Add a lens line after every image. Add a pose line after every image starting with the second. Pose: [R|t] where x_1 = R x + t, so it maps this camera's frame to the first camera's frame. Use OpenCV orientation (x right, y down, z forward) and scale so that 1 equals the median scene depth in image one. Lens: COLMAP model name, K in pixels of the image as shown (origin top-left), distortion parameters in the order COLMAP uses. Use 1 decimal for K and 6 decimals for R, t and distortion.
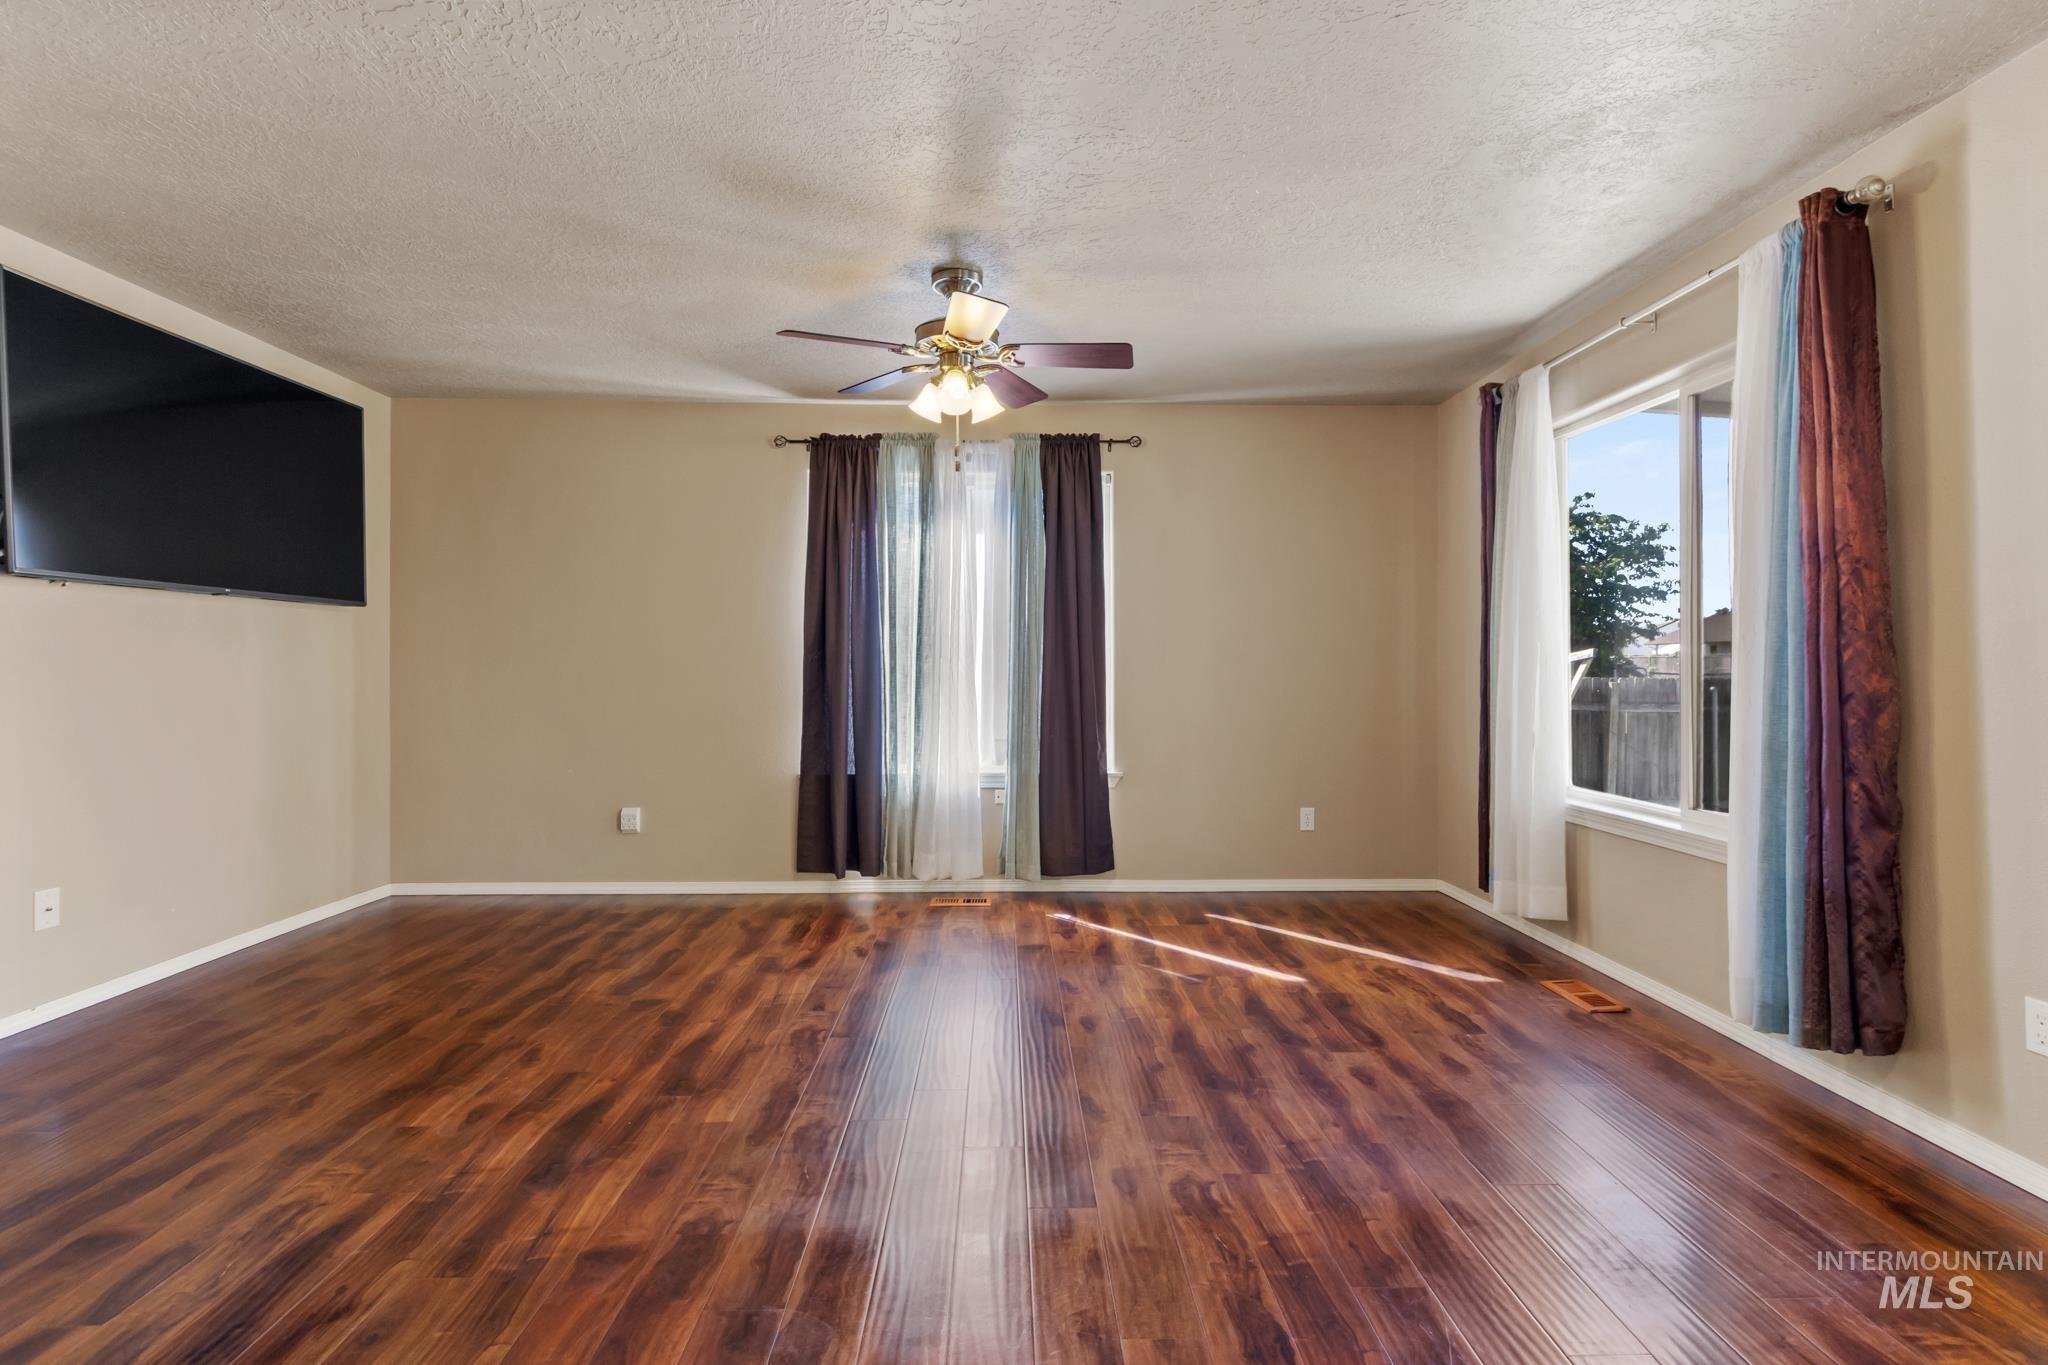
lens RADIAL K [[957.2, 0, 1032.2], [0, 957.2, 664.8], [0, 0, 1]] dist [0.004409, -0.001088]
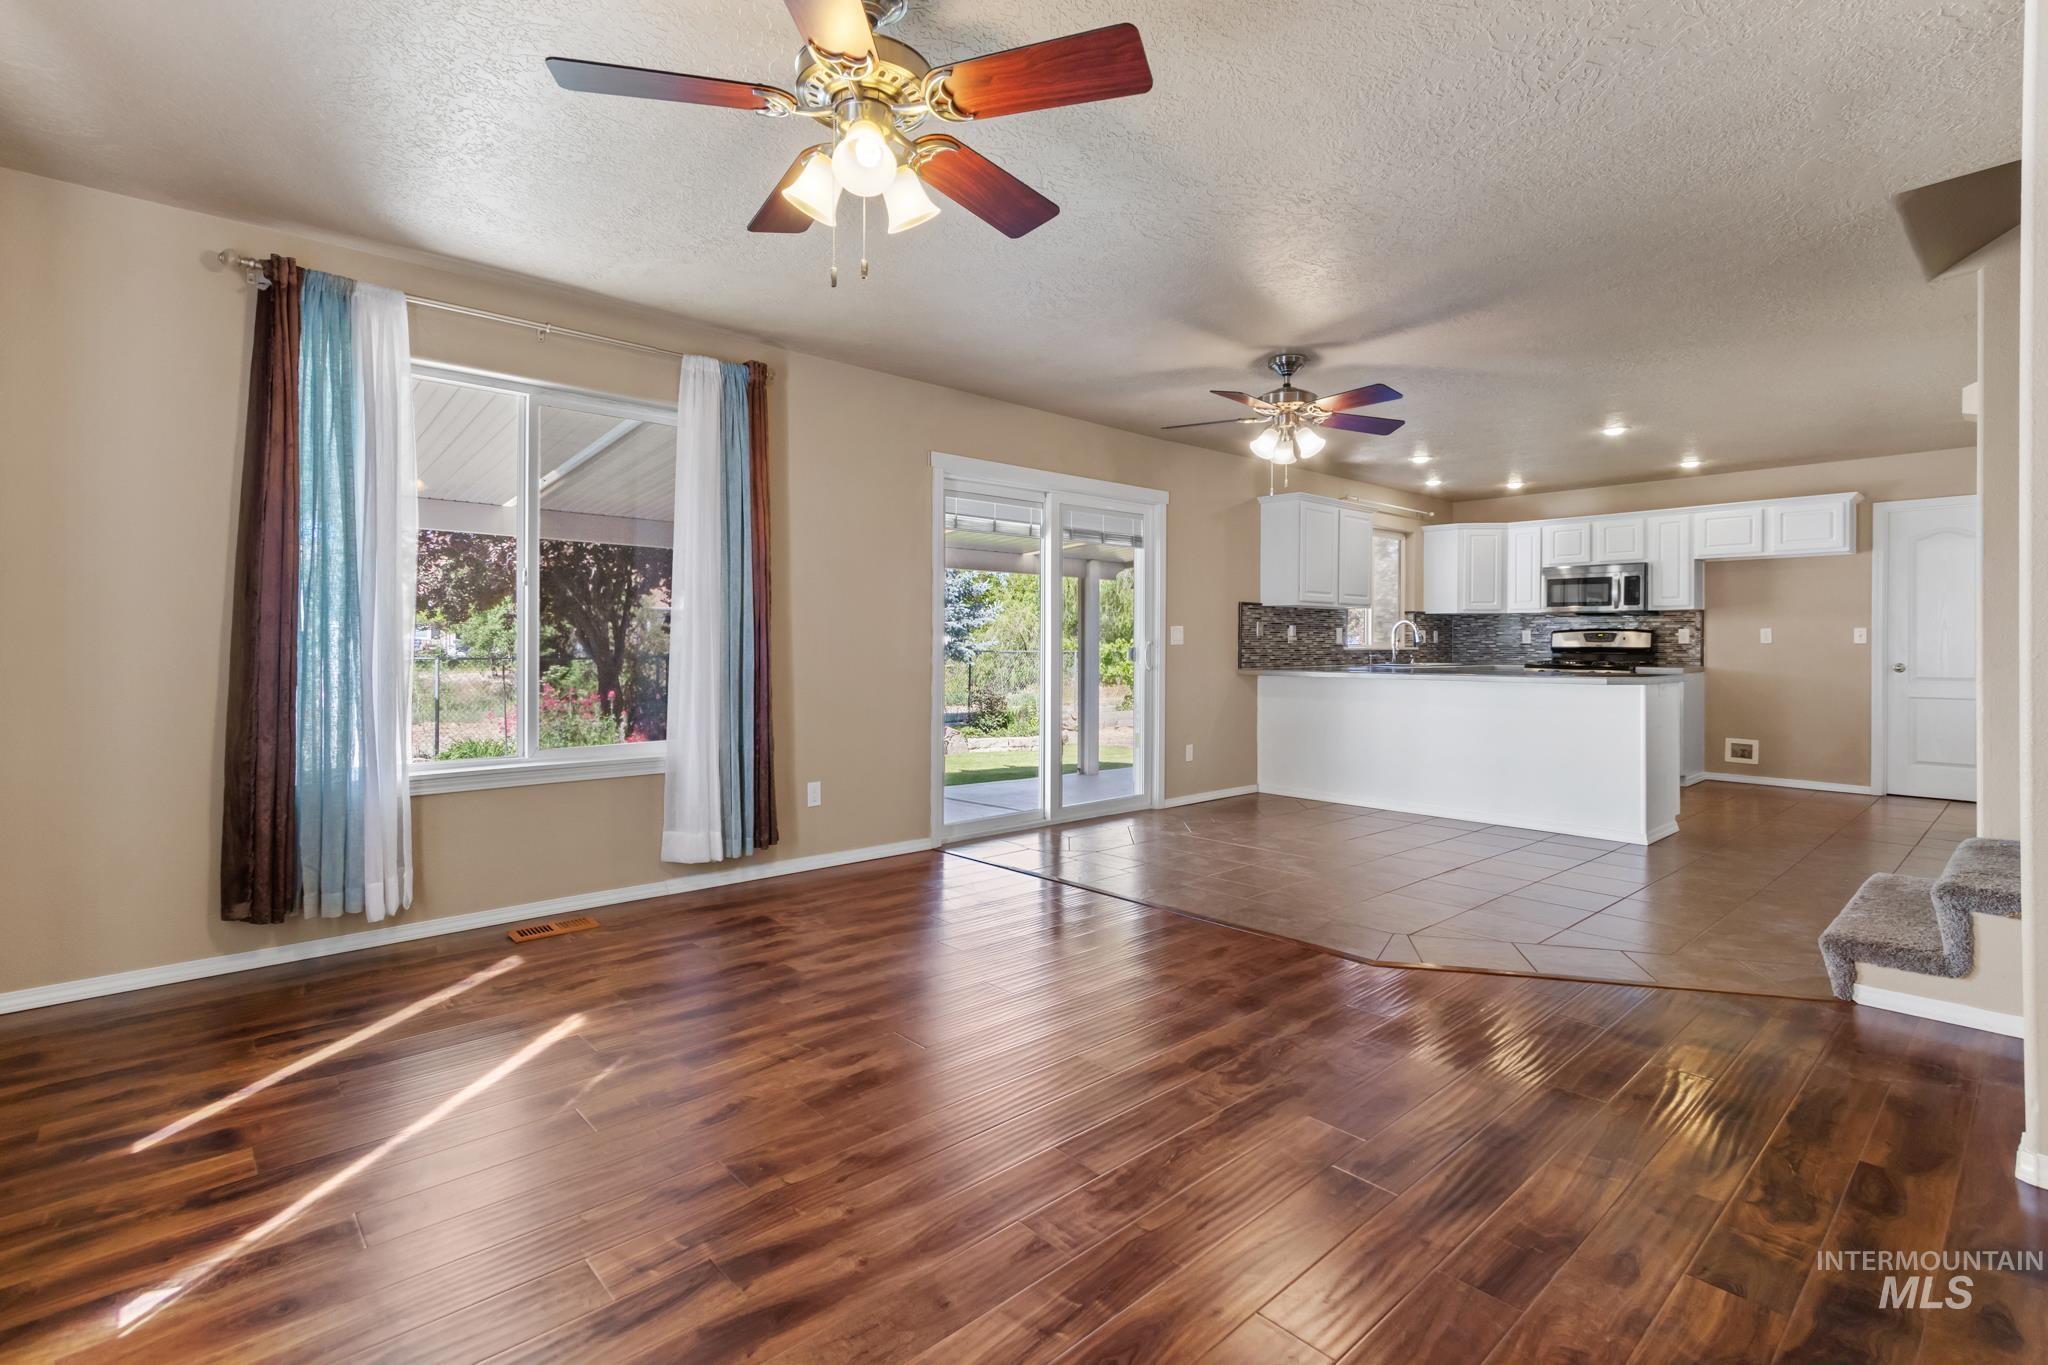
lens RADIAL K [[952.6, 0, 1009.6], [0, 952.6, 647.5], [0, 0, 1]] dist [0.004855, -0.000940]
pose [[-0.640188, -0.005425, 0.768199, -0.611274], [-0.004525, 0.999984, 0.003290, 0.015986], [-0.768205, -0.001370, -0.640203, 1.324914]]
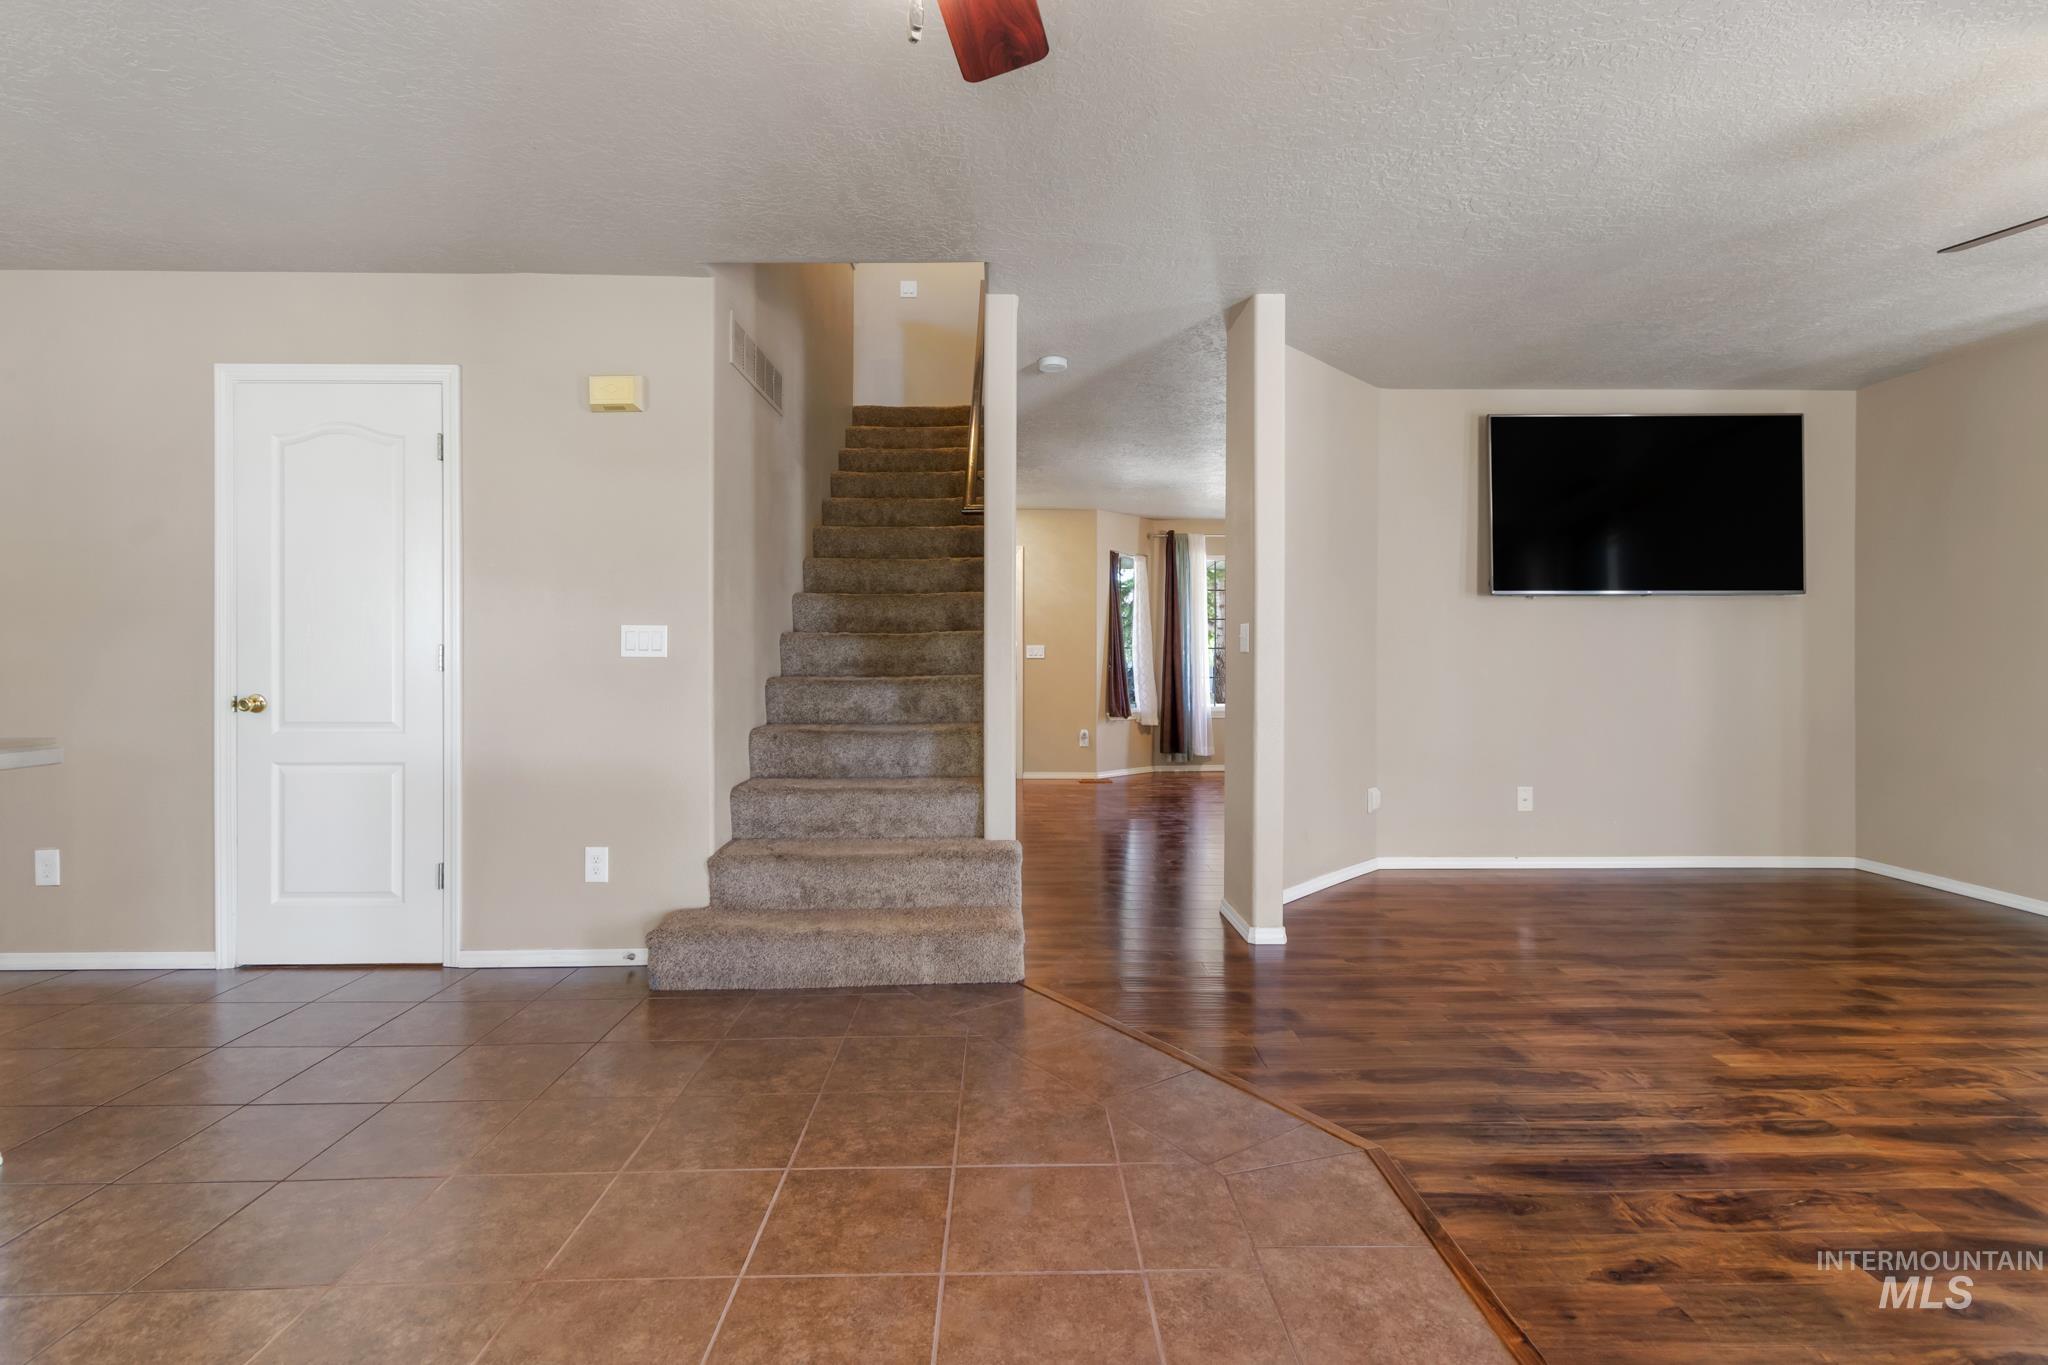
lens RADIAL K [[957.2, 0, 1032.2], [0, 957.2, 664.8], [0, 0, 1]] dist [0.004409, -0.001088]
pose [[-0.014141, 0.005464, -0.999885, 0.565293], [0.007523, 0.999957, 0.005358, 0.009674], [0.999872, -0.007447, -0.014181, 0.170741]]
